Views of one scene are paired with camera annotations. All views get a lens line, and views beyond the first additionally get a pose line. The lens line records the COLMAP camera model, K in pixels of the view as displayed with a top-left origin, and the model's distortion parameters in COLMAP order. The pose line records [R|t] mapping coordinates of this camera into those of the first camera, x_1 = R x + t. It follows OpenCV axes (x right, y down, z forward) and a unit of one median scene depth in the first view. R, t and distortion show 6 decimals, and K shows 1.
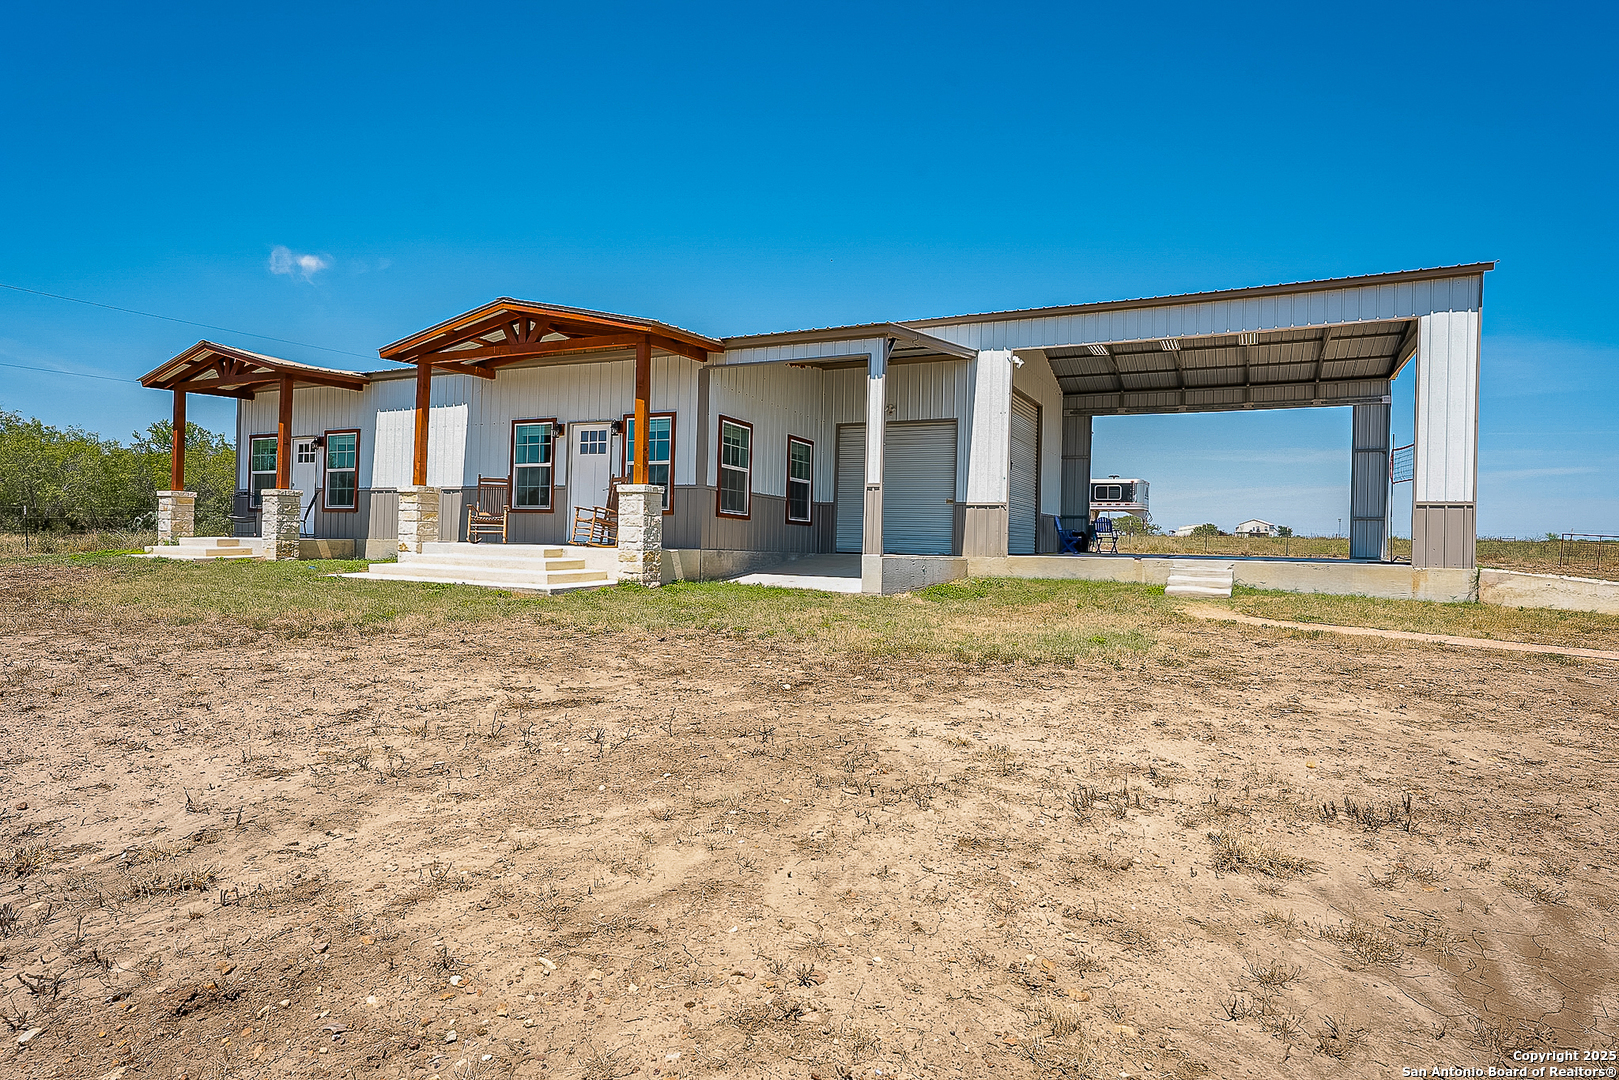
lens RADIAL K [[860.4, 0, 809.5], [0, 860.4, 540.0], [0, 0, 1]] dist [0.000196, 0.000017]
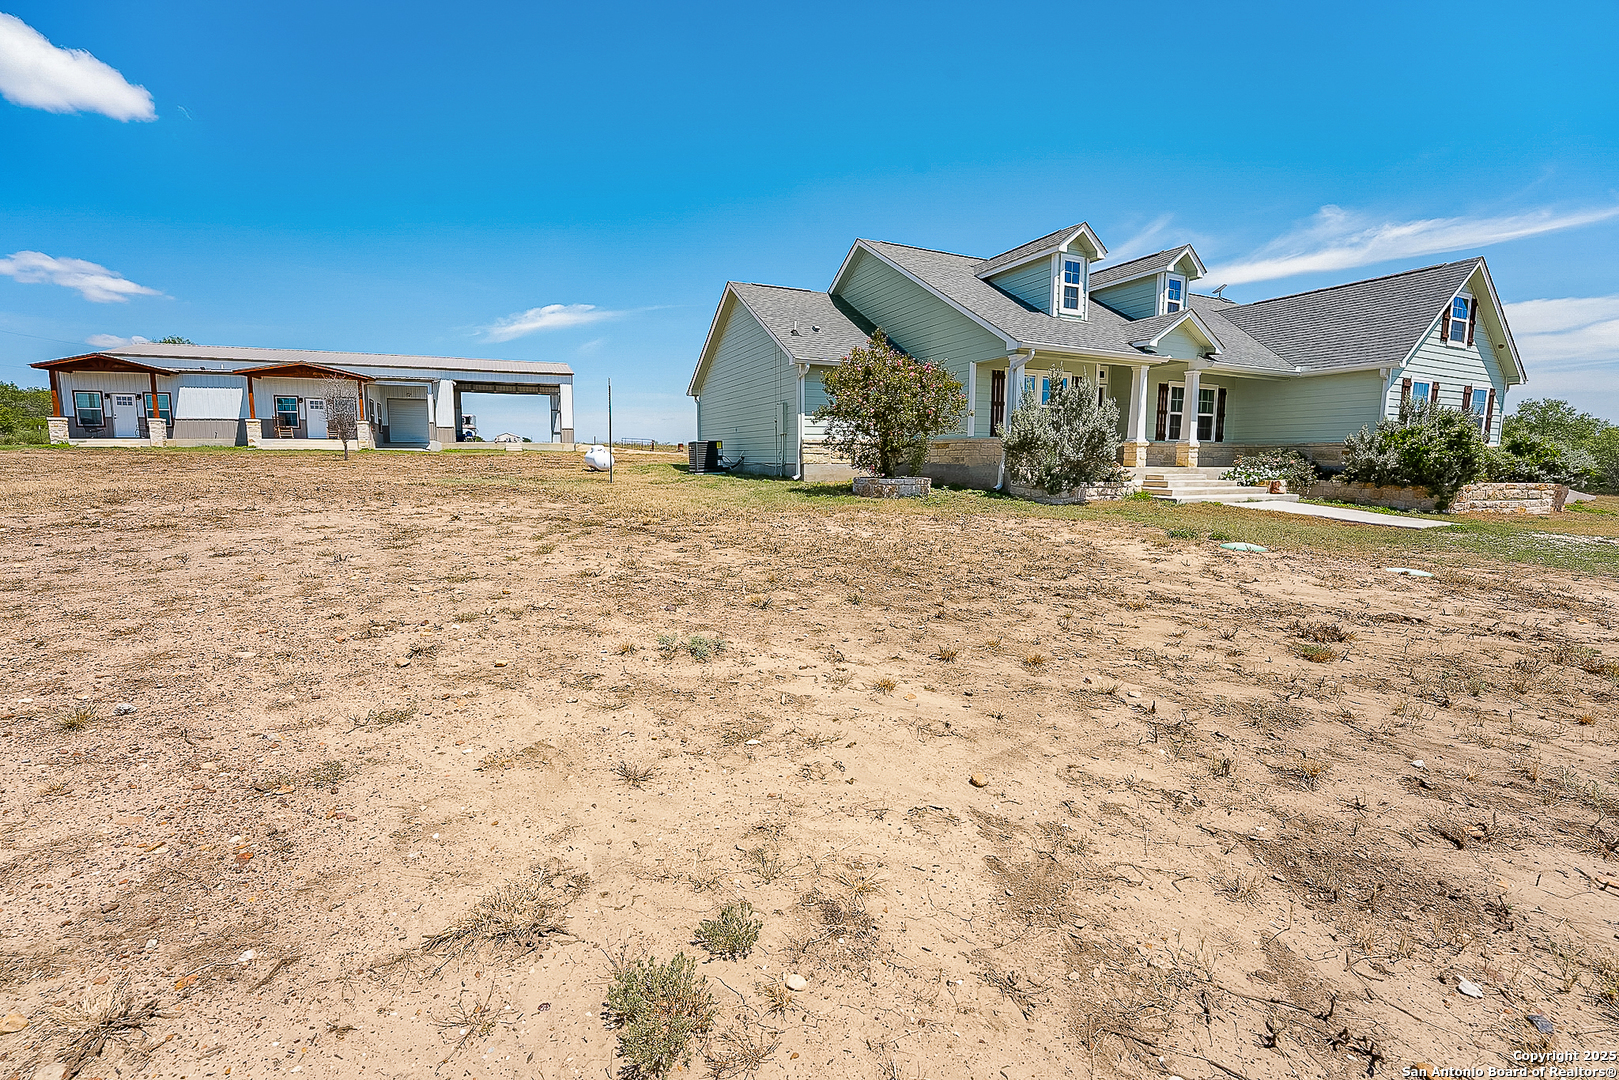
lens RADIAL K [[686.1, 0, 809.5], [0, 686.1, 540.0], [0, 0, 1]] dist [-0.017668, -0.000269]
pose [[0.611752, -0.119946, 0.781903, -0.970843], [0.013565, 0.989883, 0.141238, 0.033874], [-0.790933, -0.075796, 0.607190, -1.590952]]
